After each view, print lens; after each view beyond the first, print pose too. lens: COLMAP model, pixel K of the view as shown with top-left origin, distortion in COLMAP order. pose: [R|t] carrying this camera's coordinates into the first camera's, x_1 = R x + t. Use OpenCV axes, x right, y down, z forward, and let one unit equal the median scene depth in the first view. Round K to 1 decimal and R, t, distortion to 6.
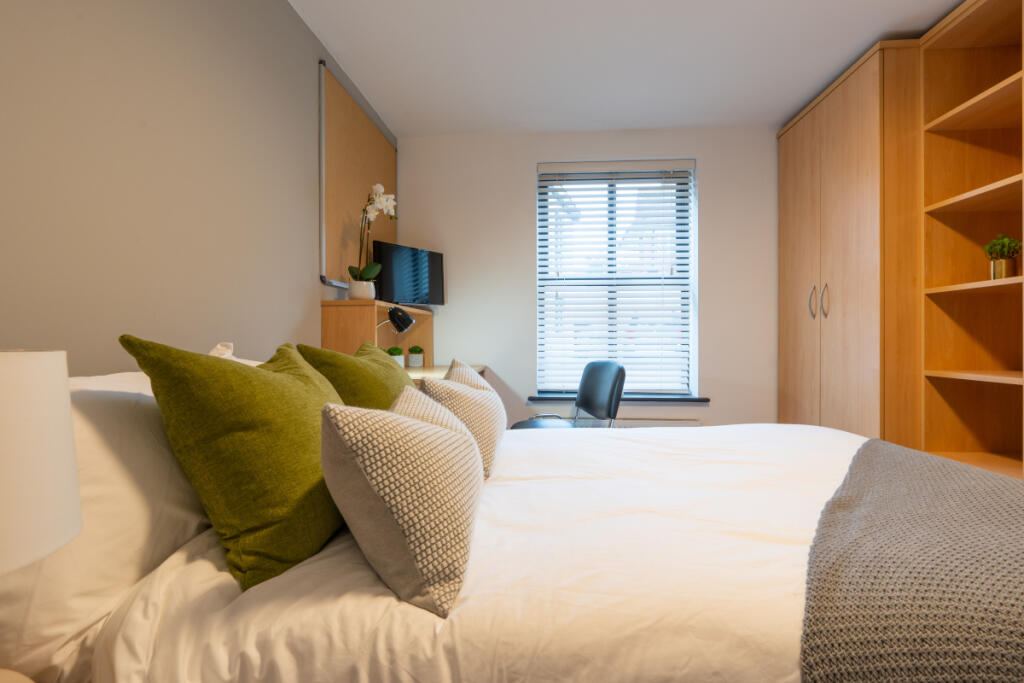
lens RADIAL K [[469.2, 0, 512.3], [0, 469.2, 341.6], [0, 0, 1]] dist [-0.015662, -0.000564]
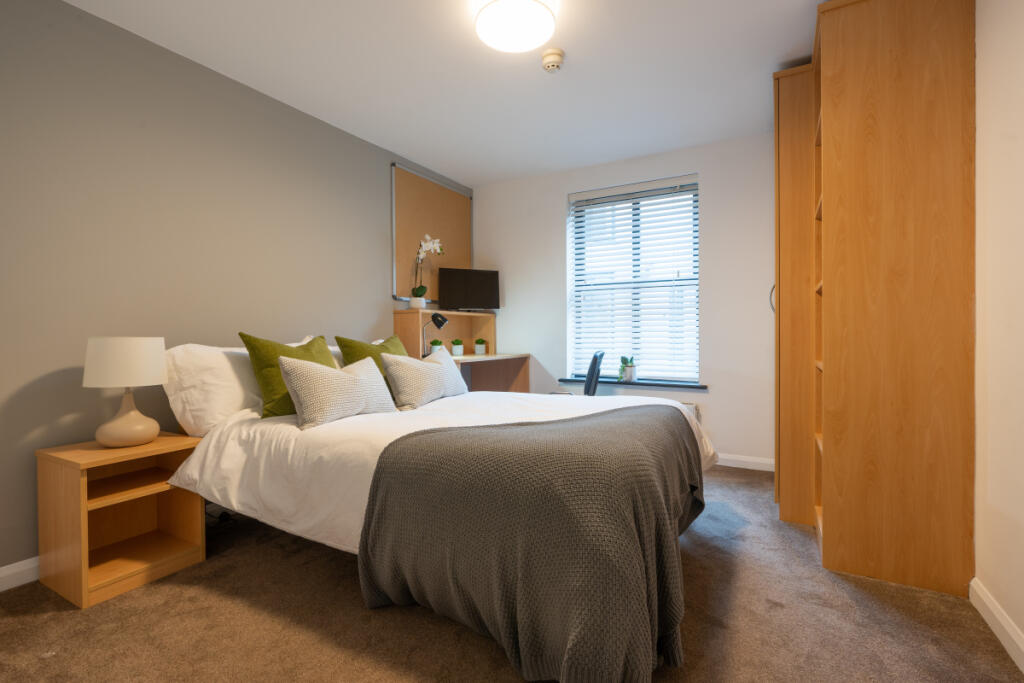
lens RADIAL K [[469.2, 0, 510.3], [0, 469.2, 339.3], [0, 0, 1]] dist [-0.015662, -0.000564]
pose [[0.903526, 0.004016, -0.428513, 0.538858], [-0.002011, 0.999985, 0.005131, 0.003525], [0.428528, -0.003774, 0.903521, -0.249258]]
